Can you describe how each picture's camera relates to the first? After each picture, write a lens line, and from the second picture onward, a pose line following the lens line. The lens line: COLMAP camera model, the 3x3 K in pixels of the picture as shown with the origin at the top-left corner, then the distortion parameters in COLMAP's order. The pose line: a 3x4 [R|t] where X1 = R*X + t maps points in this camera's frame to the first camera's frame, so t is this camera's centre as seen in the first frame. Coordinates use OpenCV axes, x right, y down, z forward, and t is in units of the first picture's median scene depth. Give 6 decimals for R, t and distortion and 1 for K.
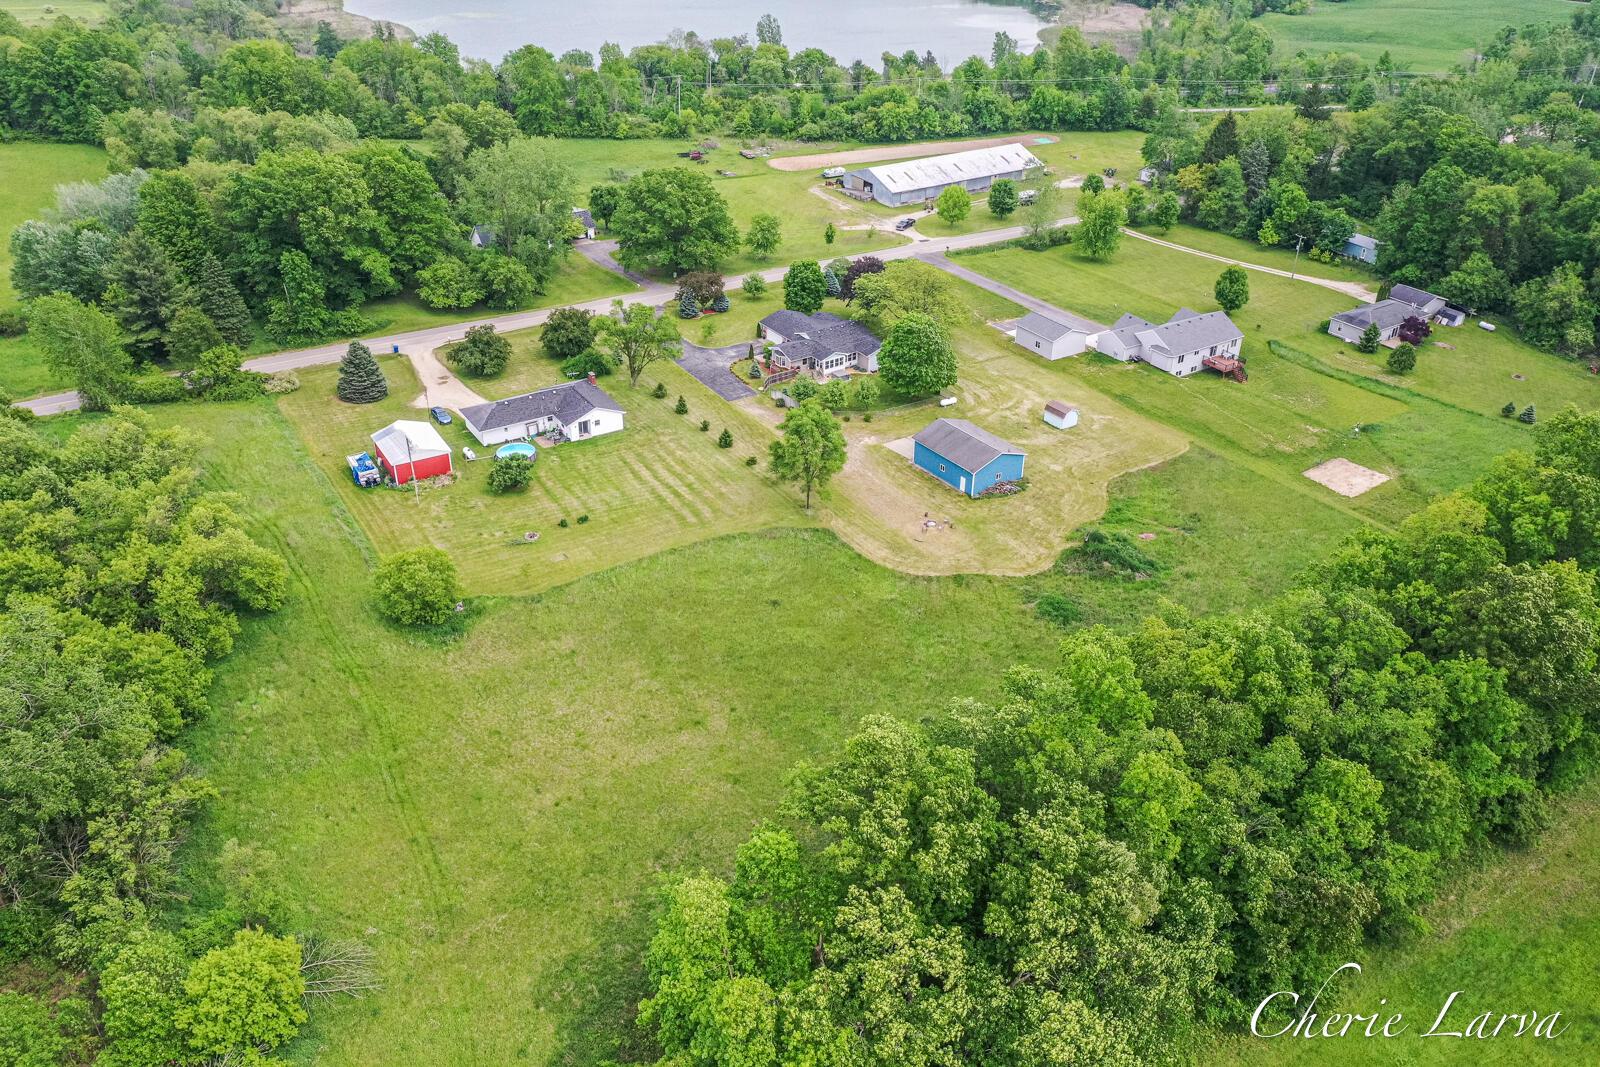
lens RADIAL K [[1265.8, 0, 800.0], [0, 1265.8, 533.5], [0, 0, 1]] dist [0.004094, 0.010853]
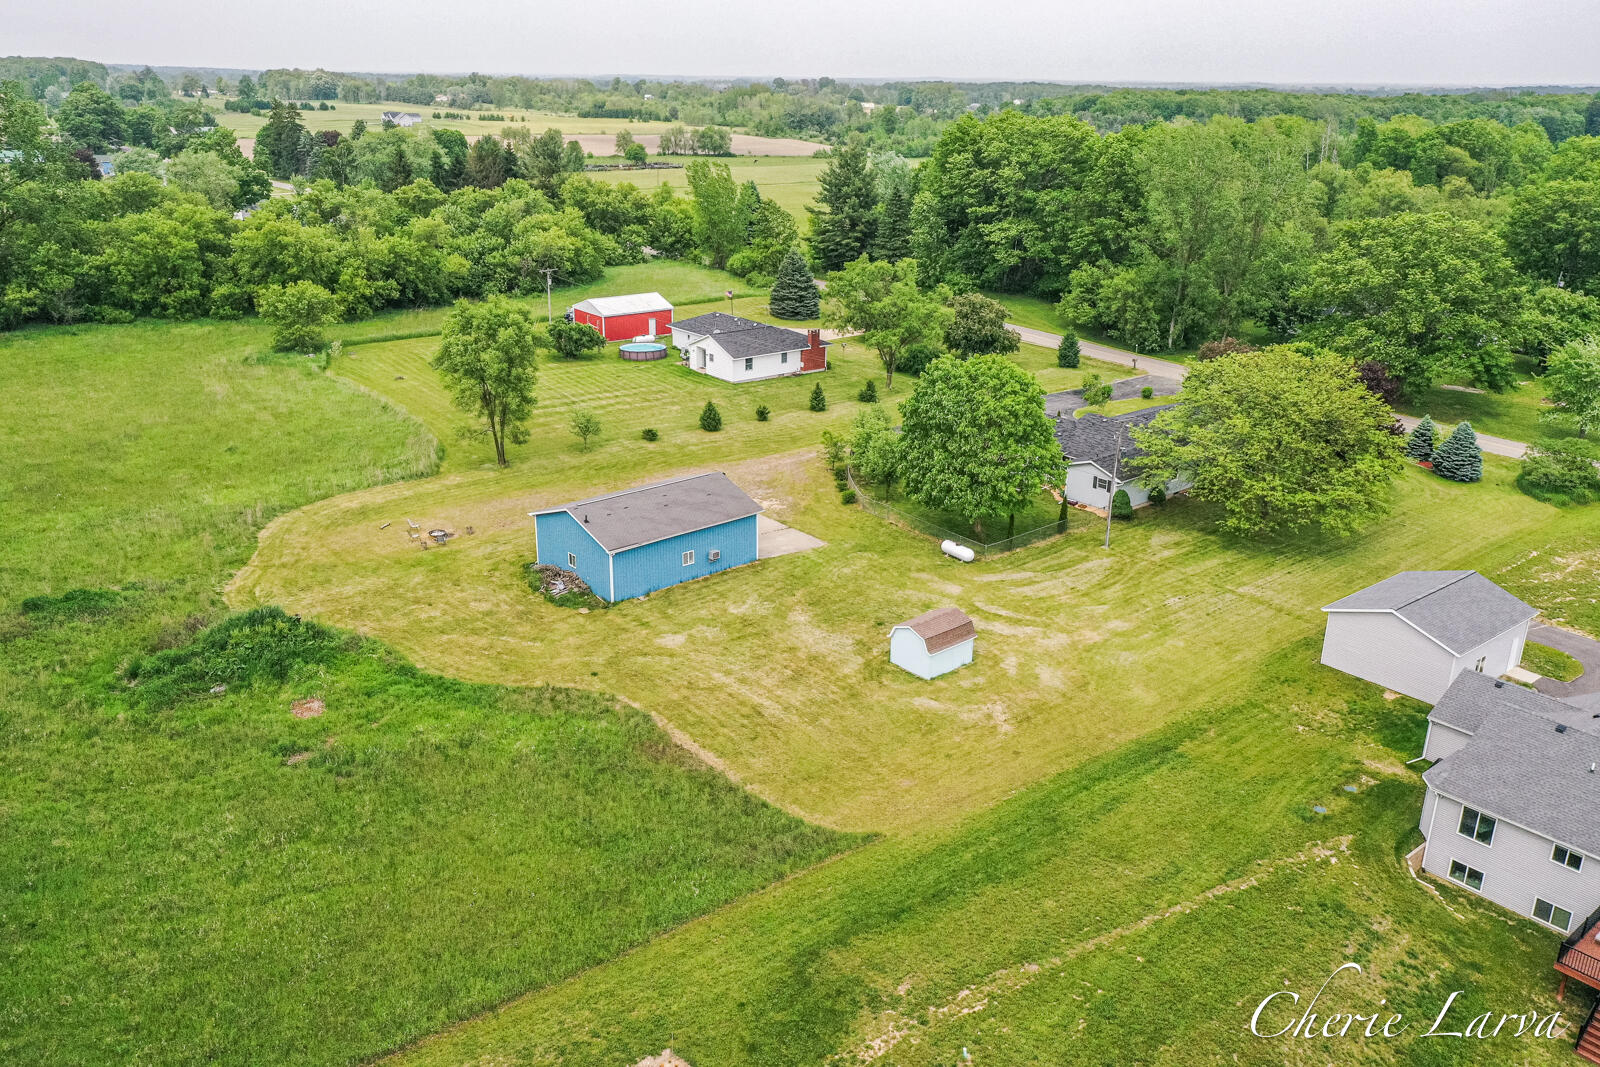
lens RADIAL K [[1265.8, 0, 800.0], [0, 1265.8, 533.5], [0, 0, 1]] dist [0.004094, 0.010853]
pose [[0.108410, 0.330200, -0.937665, 0.511847], [-0.515016, 0.825431, 0.231131, -0.175150], [0.850297, 0.457856, 0.259543, 0.769046]]
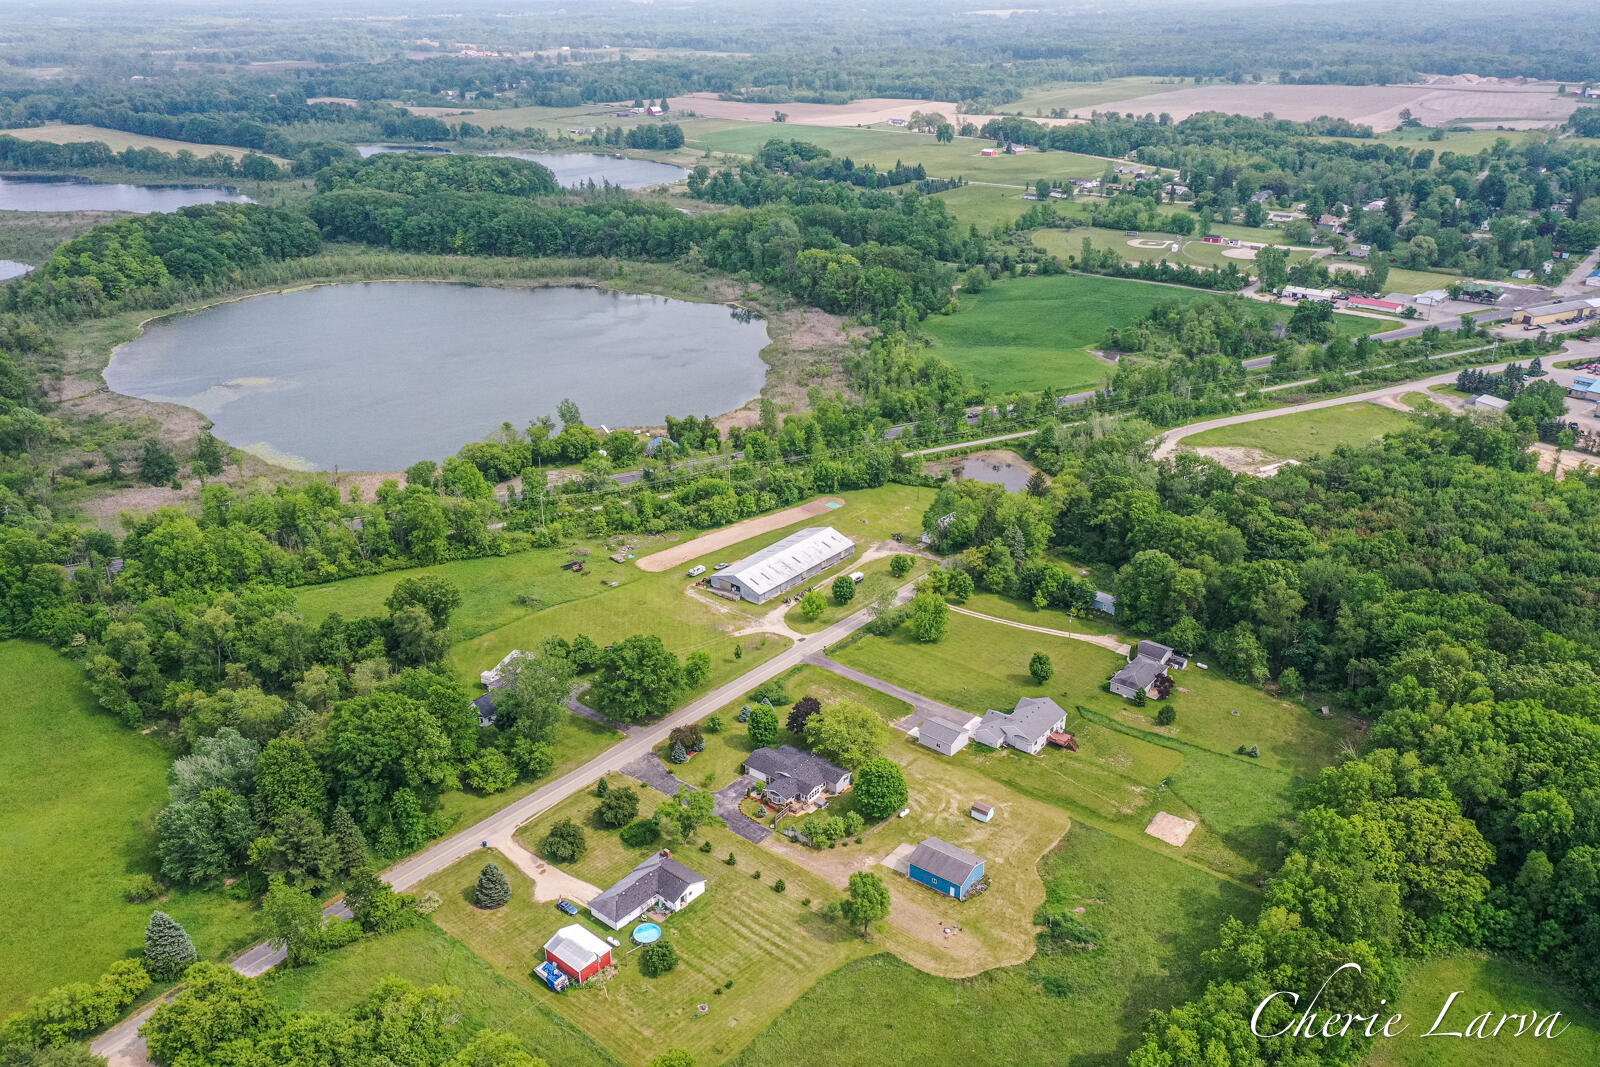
lens RADIAL K [[1265.8, 0, 800.0], [0, 1265.8, 533.5], [0, 0, 1]] dist [0.004094, 0.010853]
pose [[0.953797, -0.136710, 0.267548, -0.312202], [0.167572, 0.981171, -0.096034, -0.276369], [-0.249381, 0.136431, 0.958747, -0.359790]]
